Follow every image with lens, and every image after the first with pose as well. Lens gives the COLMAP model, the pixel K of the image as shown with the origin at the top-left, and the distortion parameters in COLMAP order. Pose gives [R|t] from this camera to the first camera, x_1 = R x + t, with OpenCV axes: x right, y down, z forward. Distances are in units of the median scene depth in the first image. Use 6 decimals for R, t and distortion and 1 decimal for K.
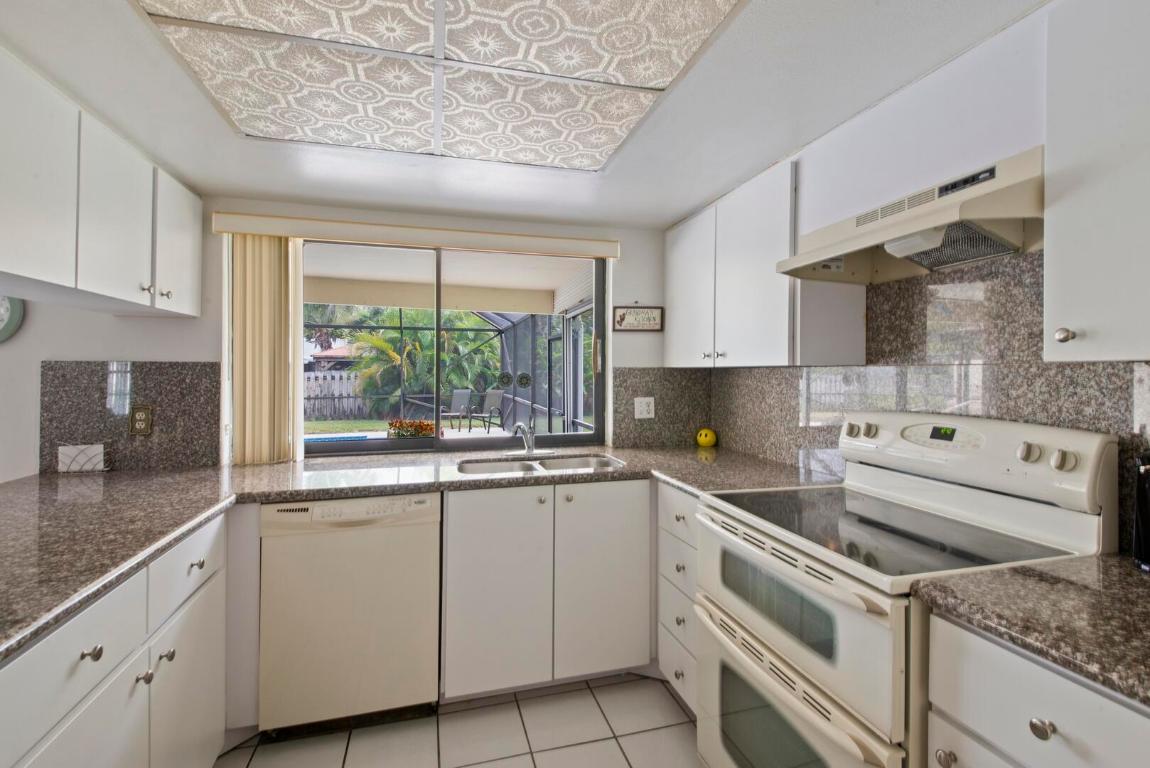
lens RADIAL K [[528.5, 0, 581.5], [0, 528.5, 363.0], [0, 0, 1]] dist [0.015921, -0.008887]
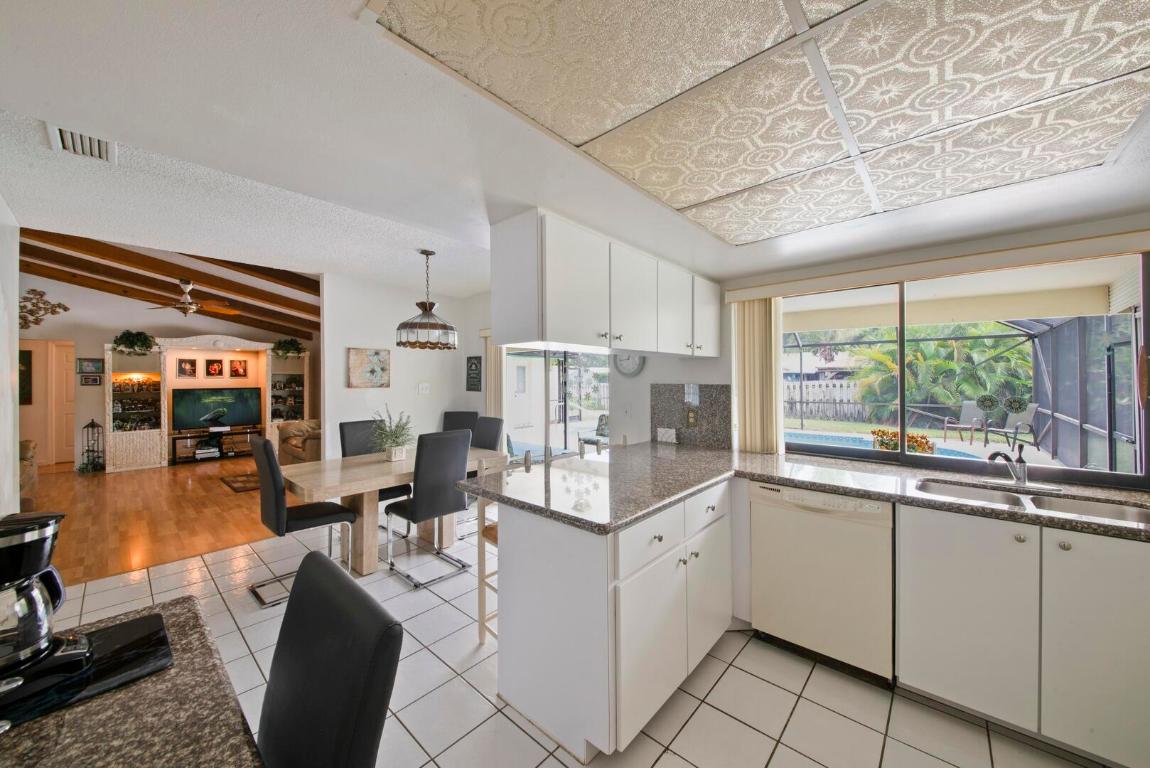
lens RADIAL K [[409.5, 0, 568.4], [0, 409.5, 372.7], [0, 0, 1]] dist [-0.000724, -0.004037]
pose [[0.521262, -0.013331, -0.853293, 0.121821], [0.014656, 0.999870, -0.006668, -0.039808], [0.853271, -0.009030, 0.521390, -0.054632]]
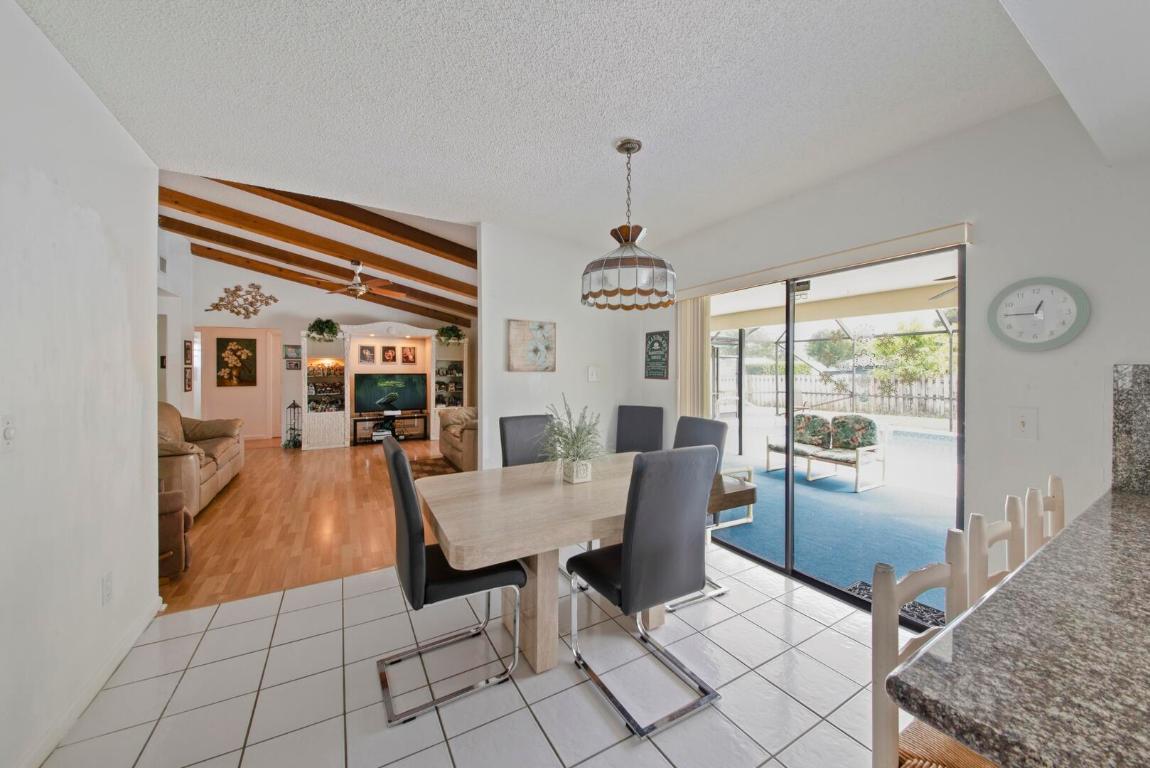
lens RADIAL K [[409.5, 0, 569.7], [0, 409.5, 364.0], [0, 0, 1]] dist [-0.000724, -0.004037]
pose [[0.220914, -0.011908, -0.975221, -0.576591], [0.009832, 0.999902, -0.009982, -0.004237], [0.975244, -0.007383, 0.221009, -0.045125]]
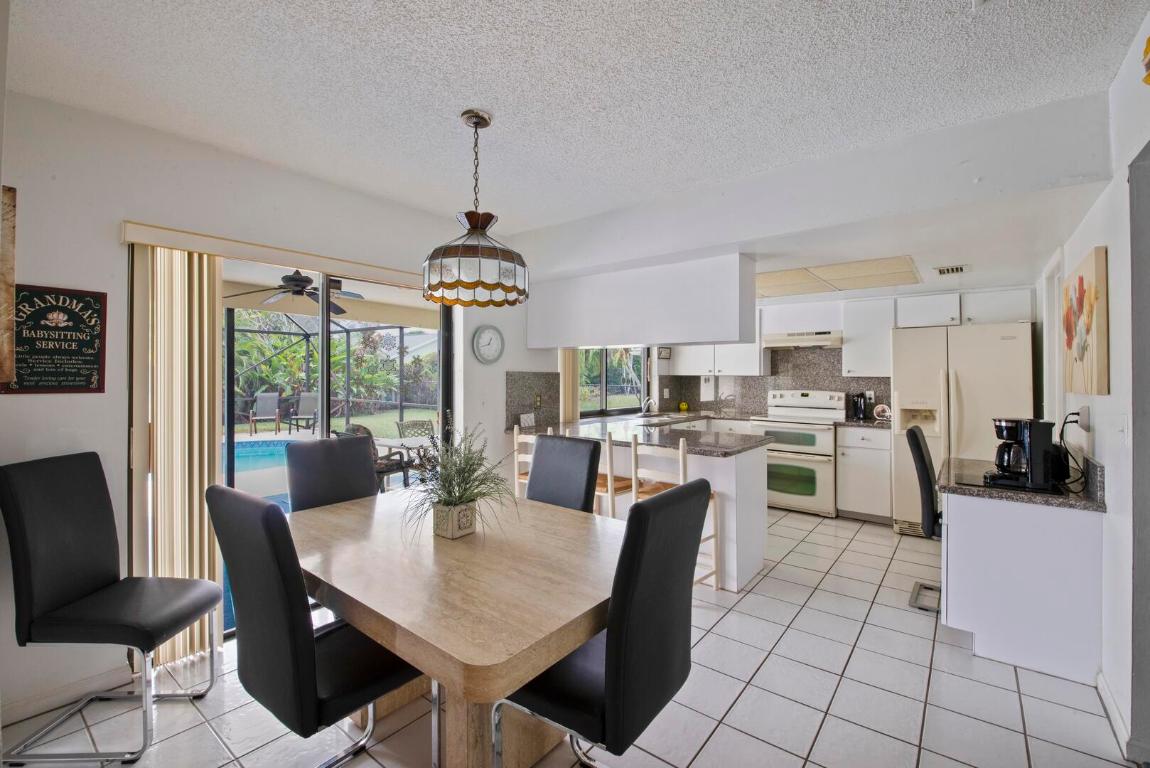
lens RADIAL K [[493.3, 0, 567.8], [0, 493.3, 355.1], [0, 0, 1]] dist [-0.007683, 0.000196]
pose [[0.820482, 0.029516, 0.570909, -1.951676], [-0.016711, 0.999478, -0.027656, -0.016750], [-0.571427, 0.013150, 0.820547, -0.644117]]
